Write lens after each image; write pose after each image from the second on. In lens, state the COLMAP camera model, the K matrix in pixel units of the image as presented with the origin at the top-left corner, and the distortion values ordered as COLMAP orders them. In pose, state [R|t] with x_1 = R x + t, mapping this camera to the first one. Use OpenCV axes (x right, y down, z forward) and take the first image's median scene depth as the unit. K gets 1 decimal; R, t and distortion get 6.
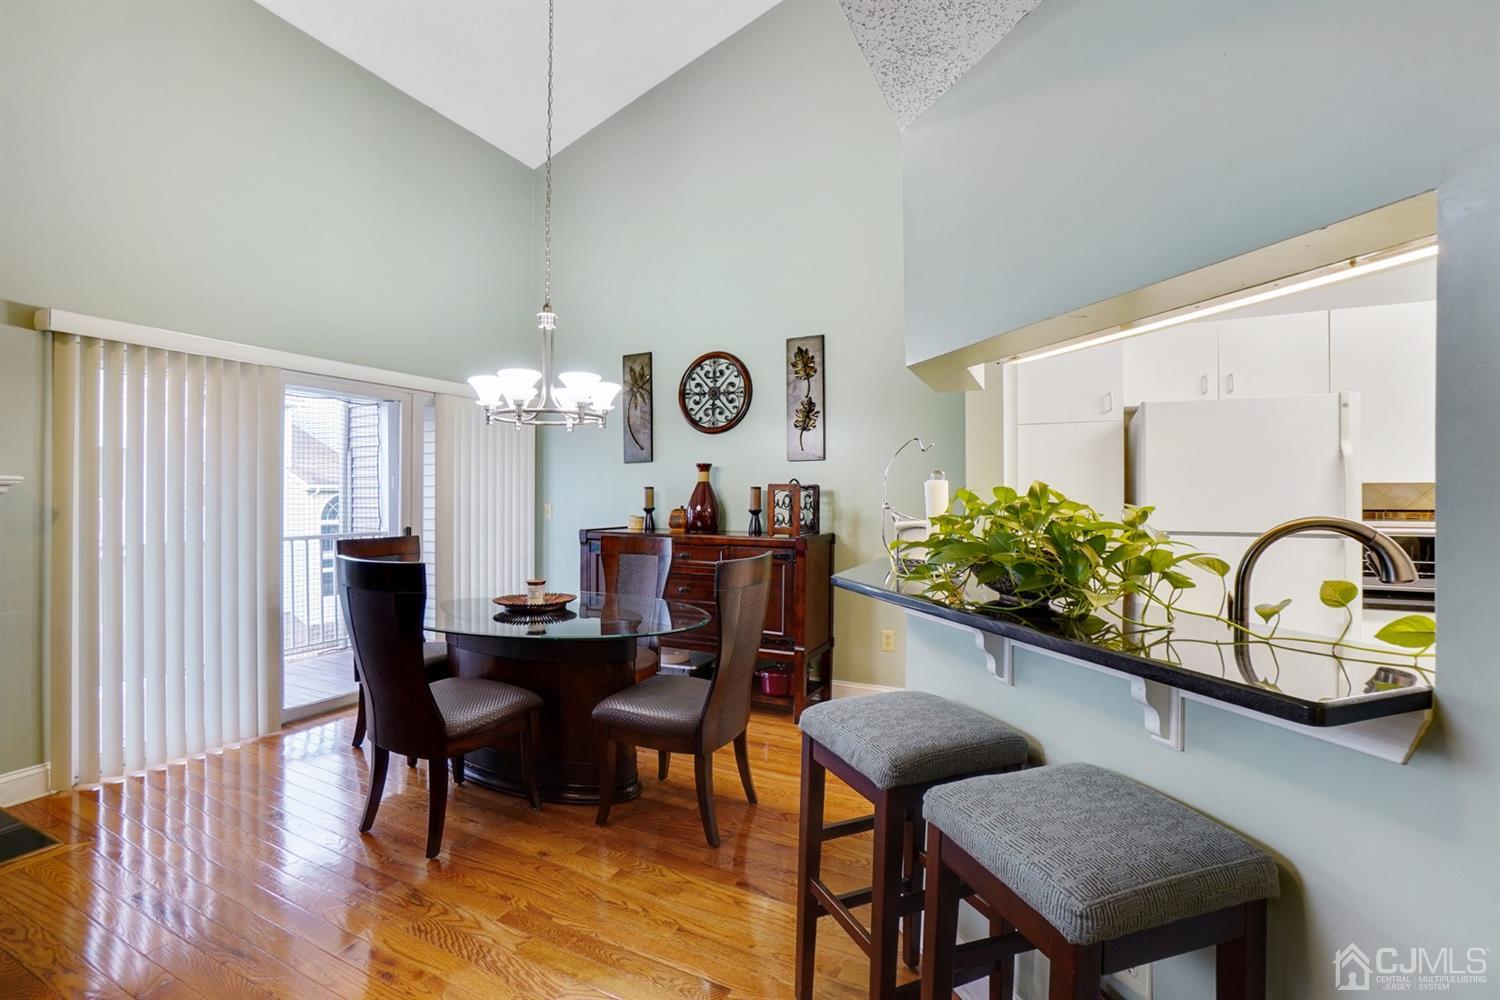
lens RADIAL K [[669.5, 0, 747.3], [0, 669.5, 502.0], [0, 0, 1]] dist [-0.004800, 0.002122]
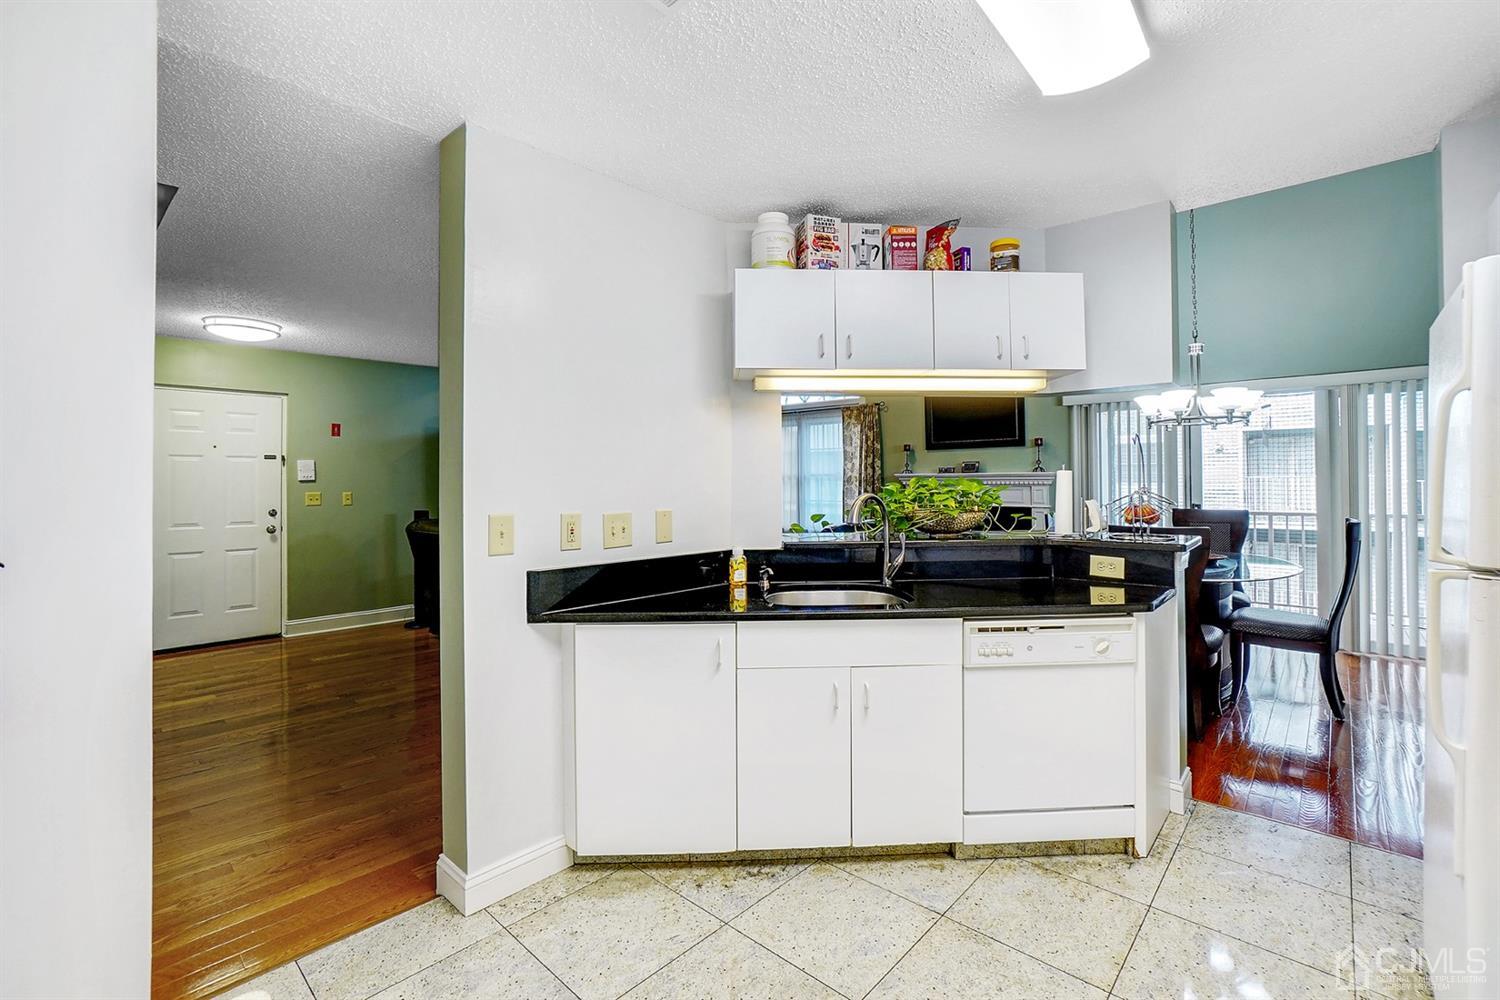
lens RADIAL K [[669.5, 0, 739.0], [0, 669.5, 466.4], [0, 0, 1]] dist [-0.004800, 0.002122]
pose [[-0.269340, -0.019365, -0.962850, 0.829190], [-0.001126, 0.999803, -0.019793, -0.006146], [0.963044, -0.004247, -0.269309, 0.326328]]
